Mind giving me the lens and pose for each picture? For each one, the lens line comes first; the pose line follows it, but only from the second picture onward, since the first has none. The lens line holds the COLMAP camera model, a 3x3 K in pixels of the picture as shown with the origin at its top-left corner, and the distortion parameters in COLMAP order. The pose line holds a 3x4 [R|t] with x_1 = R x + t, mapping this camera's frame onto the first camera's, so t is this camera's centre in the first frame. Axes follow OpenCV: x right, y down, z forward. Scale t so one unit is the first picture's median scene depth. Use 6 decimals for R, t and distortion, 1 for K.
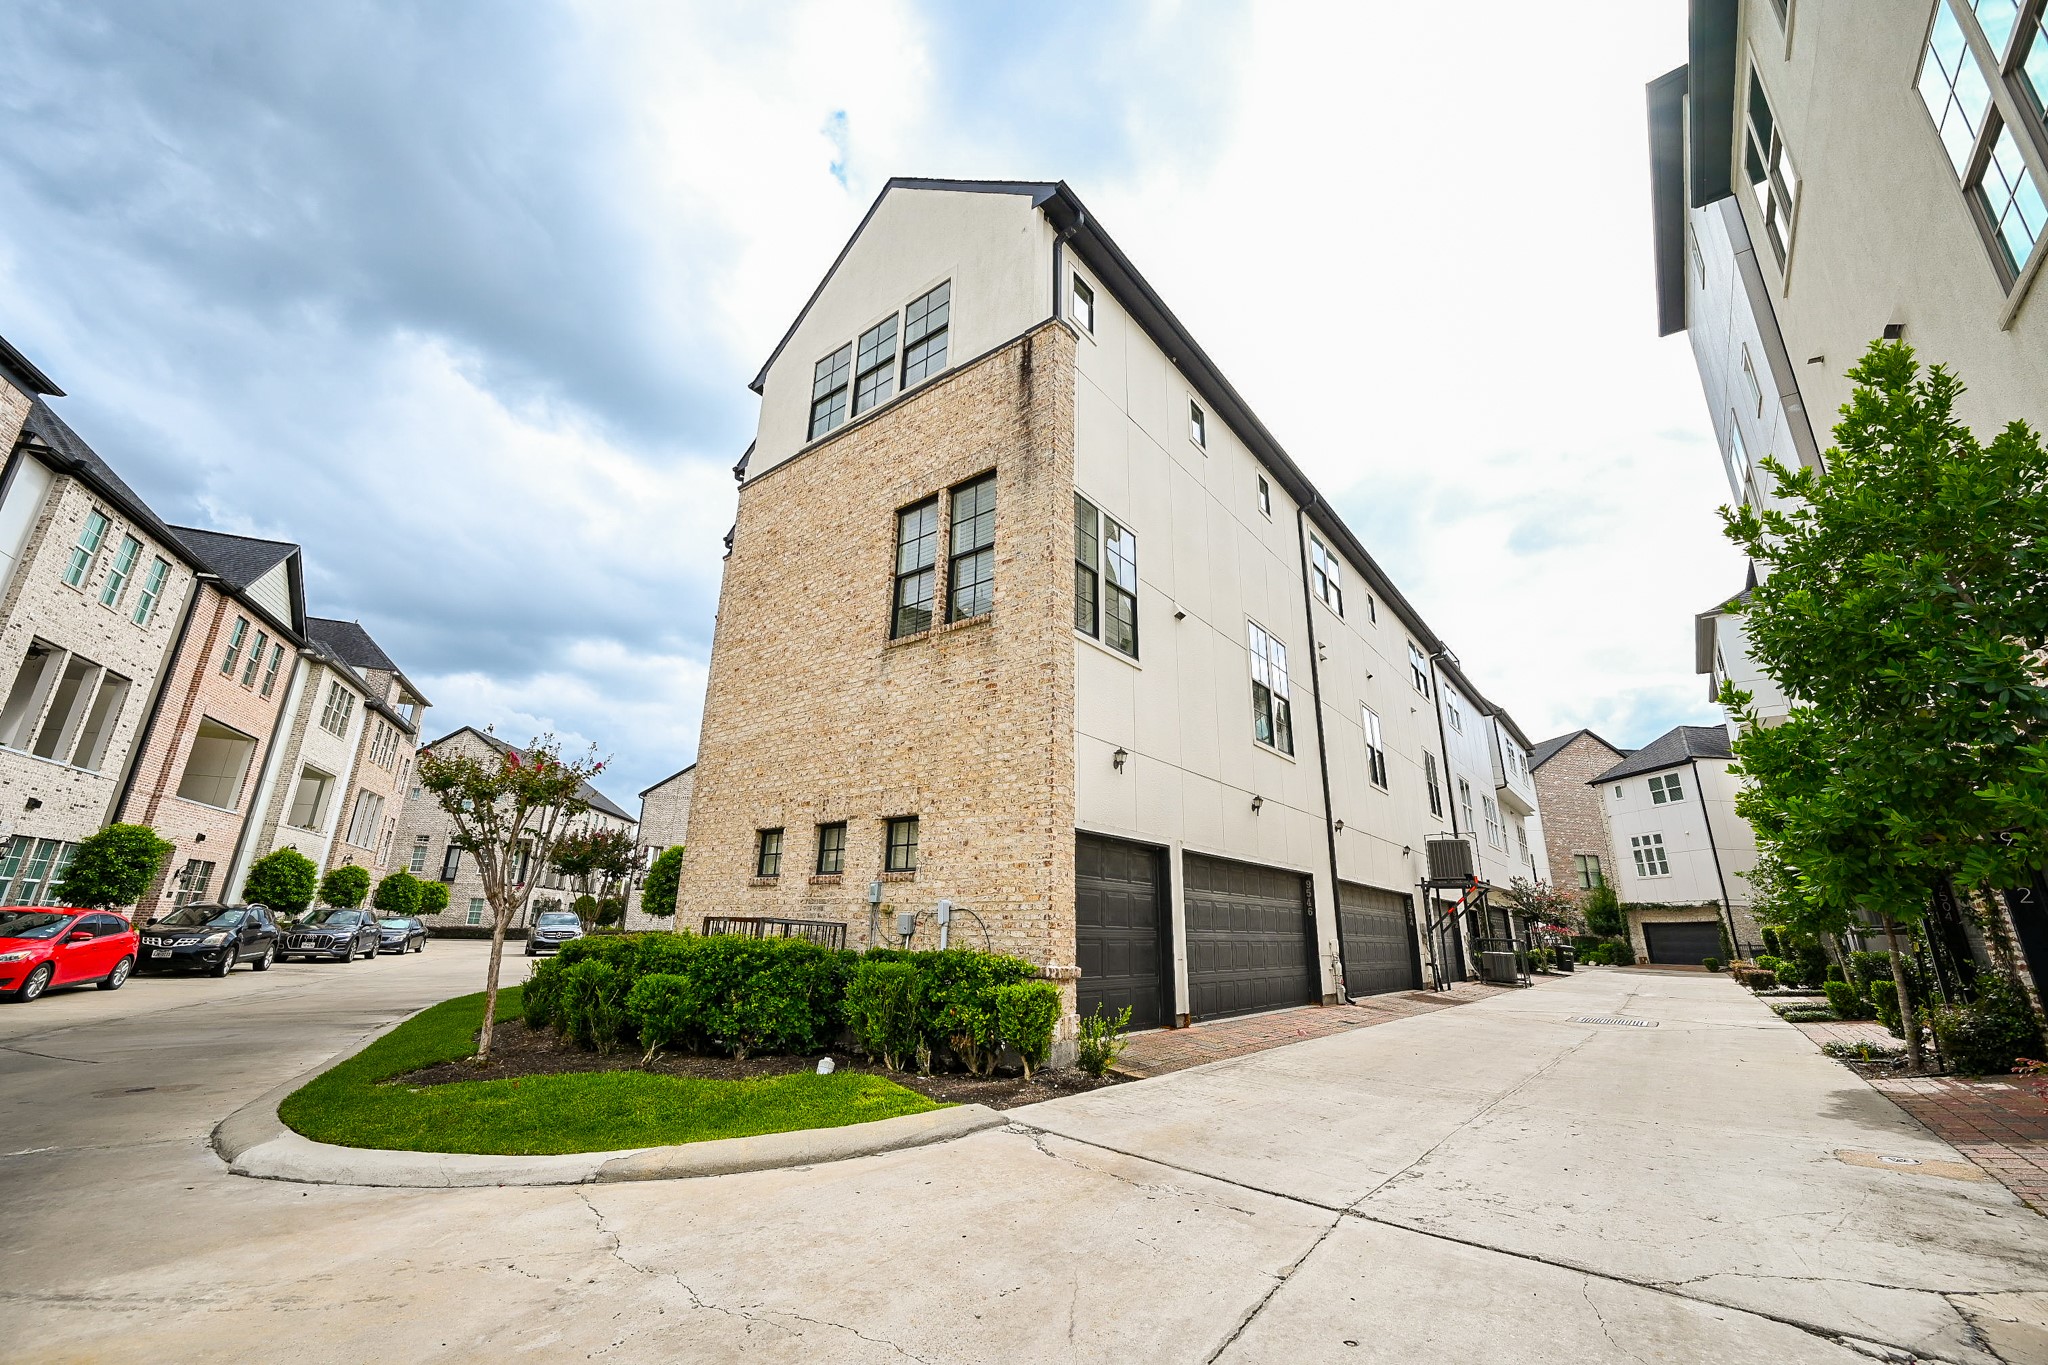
lens RADIAL K [[803.0, 0, 1021.0], [0, 803.0, 679.1], [0, 0, 1]] dist [-0.001189, 0.000344]
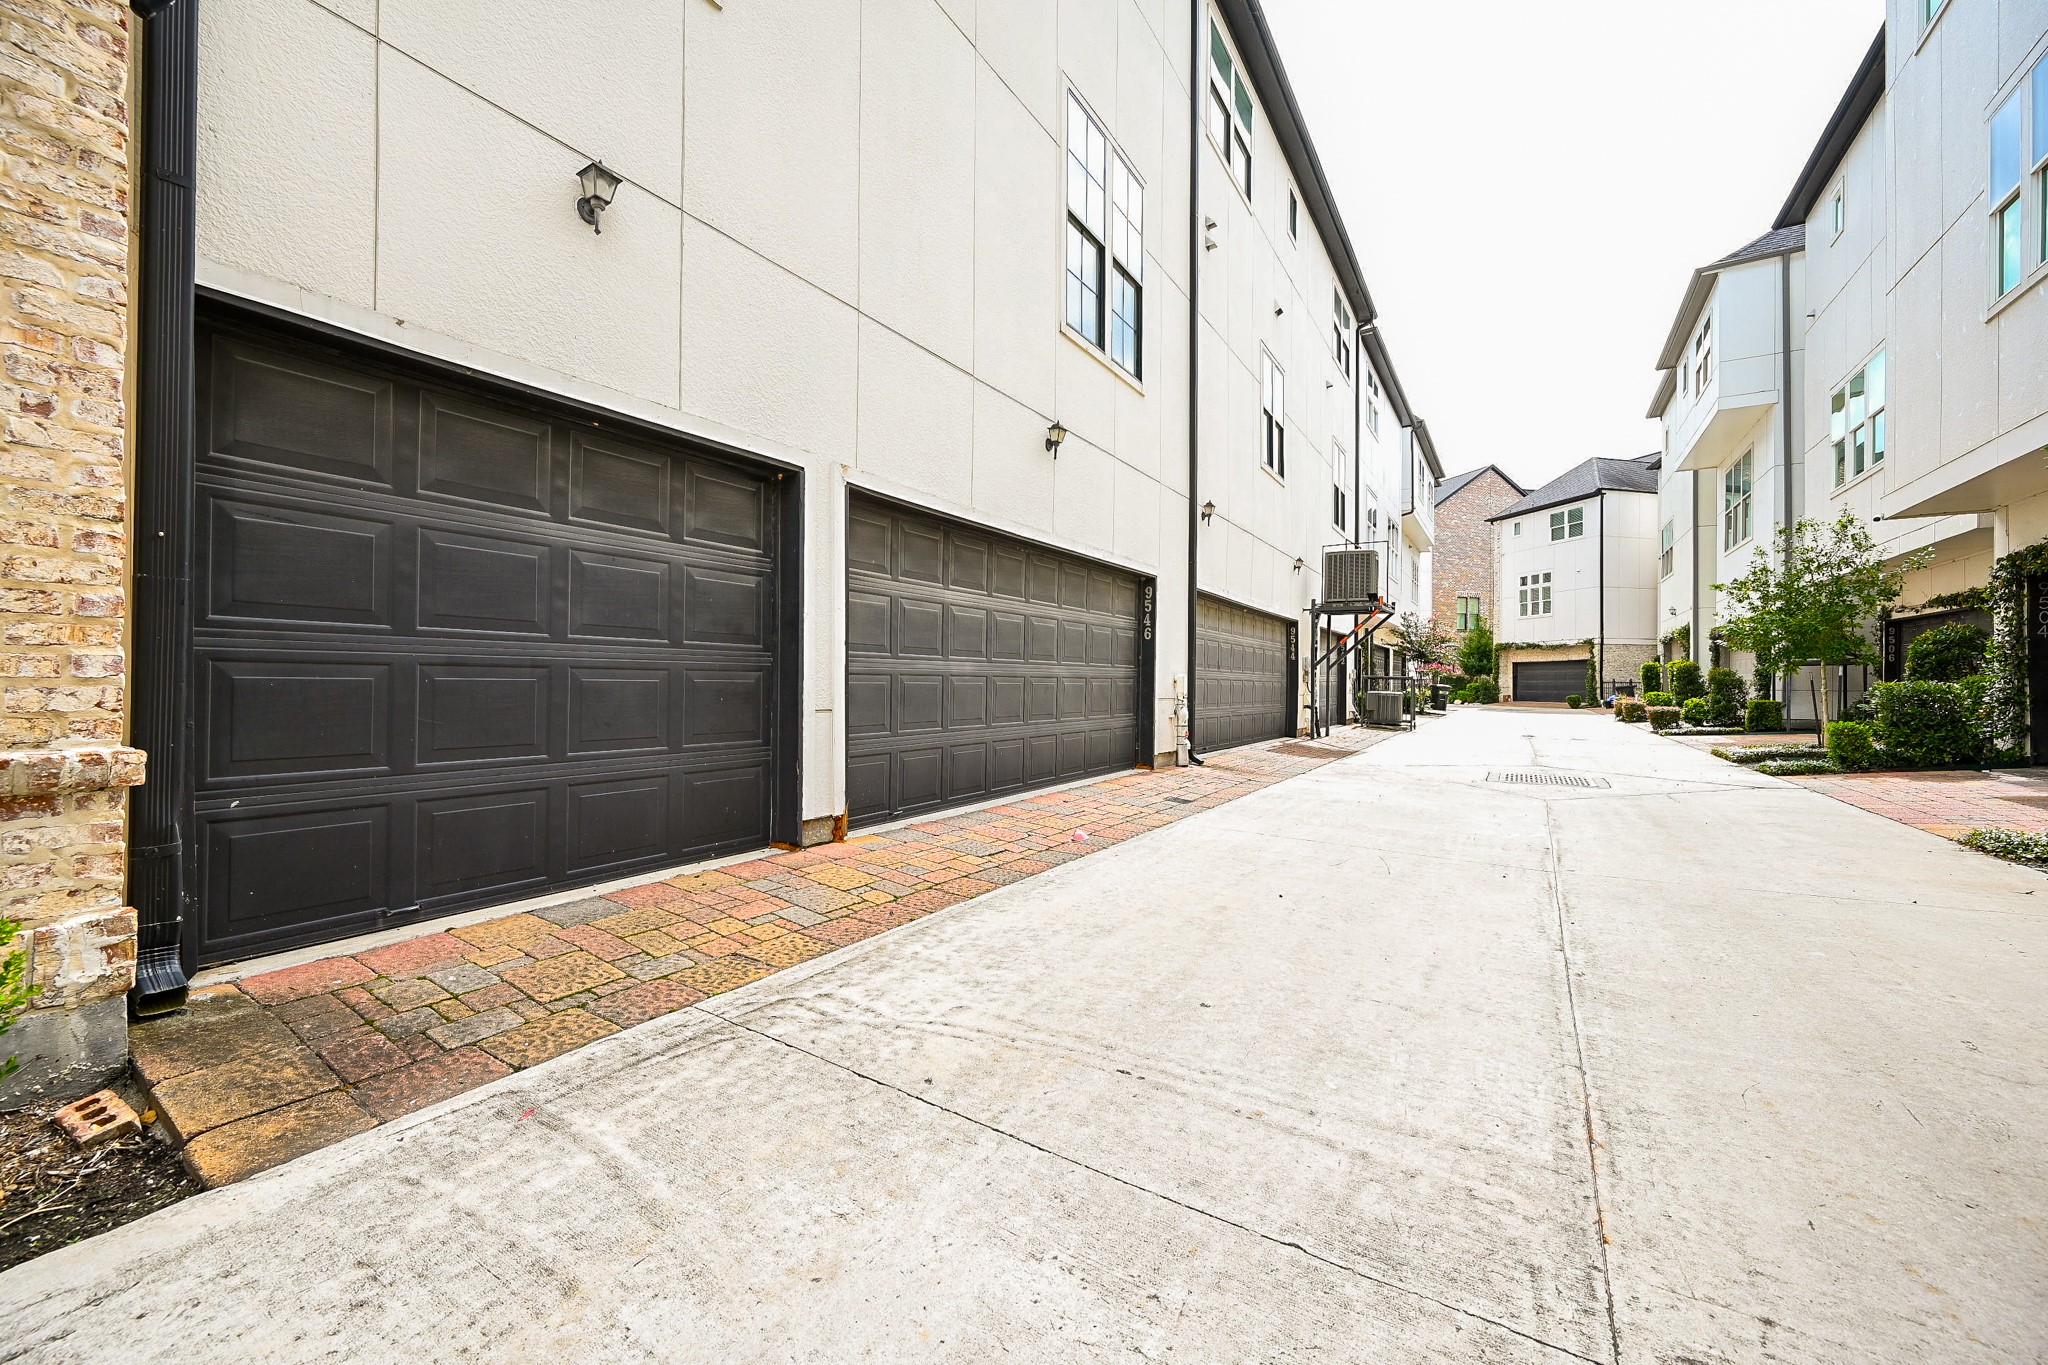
lens RADIAL K [[803.0, 0, 1021.0], [0, 803.0, 679.1], [0, 0, 1]] dist [-0.001189, 0.000344]
pose [[0.993373, -0.012039, 0.114300, 0.135630], [-0.022623, 0.954562, 0.297153, 0.099118], [-0.112684, -0.297770, 0.947964, 0.285790]]
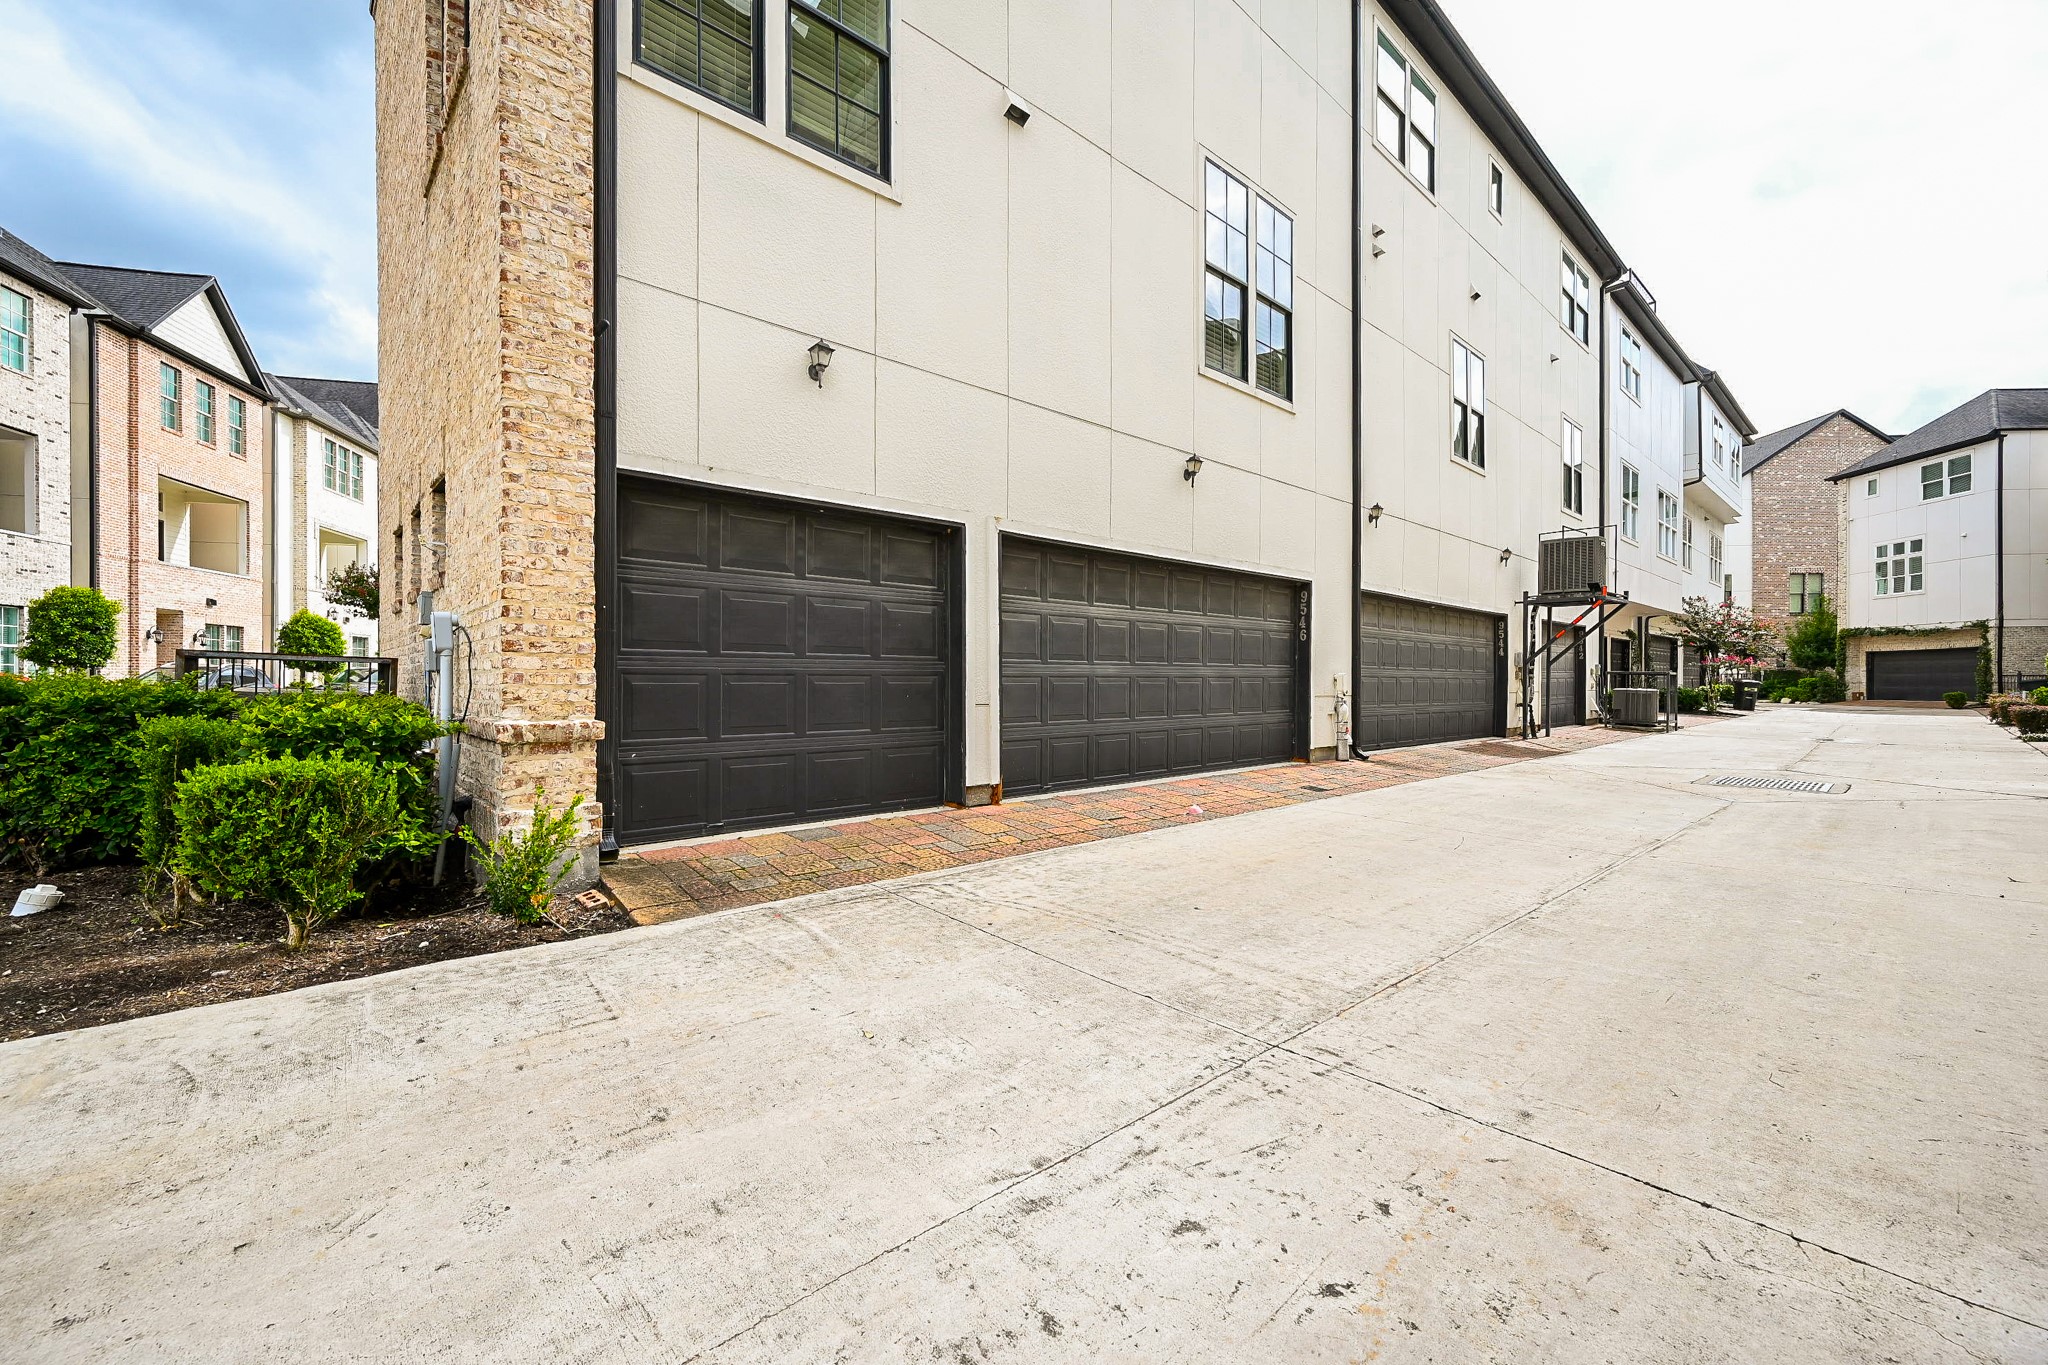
lens RADIAL K [[816.6, 0, 1024.0], [0, 816.6, 682.5], [0, 0, 1]] dist [-0.000989, 0.000073]
pose [[0.986031, -0.018986, -0.165478, 0.175406], [0.068041, 0.952722, 0.296128, 0.077082], [0.152032, -0.303251, 0.940705, 0.216144]]
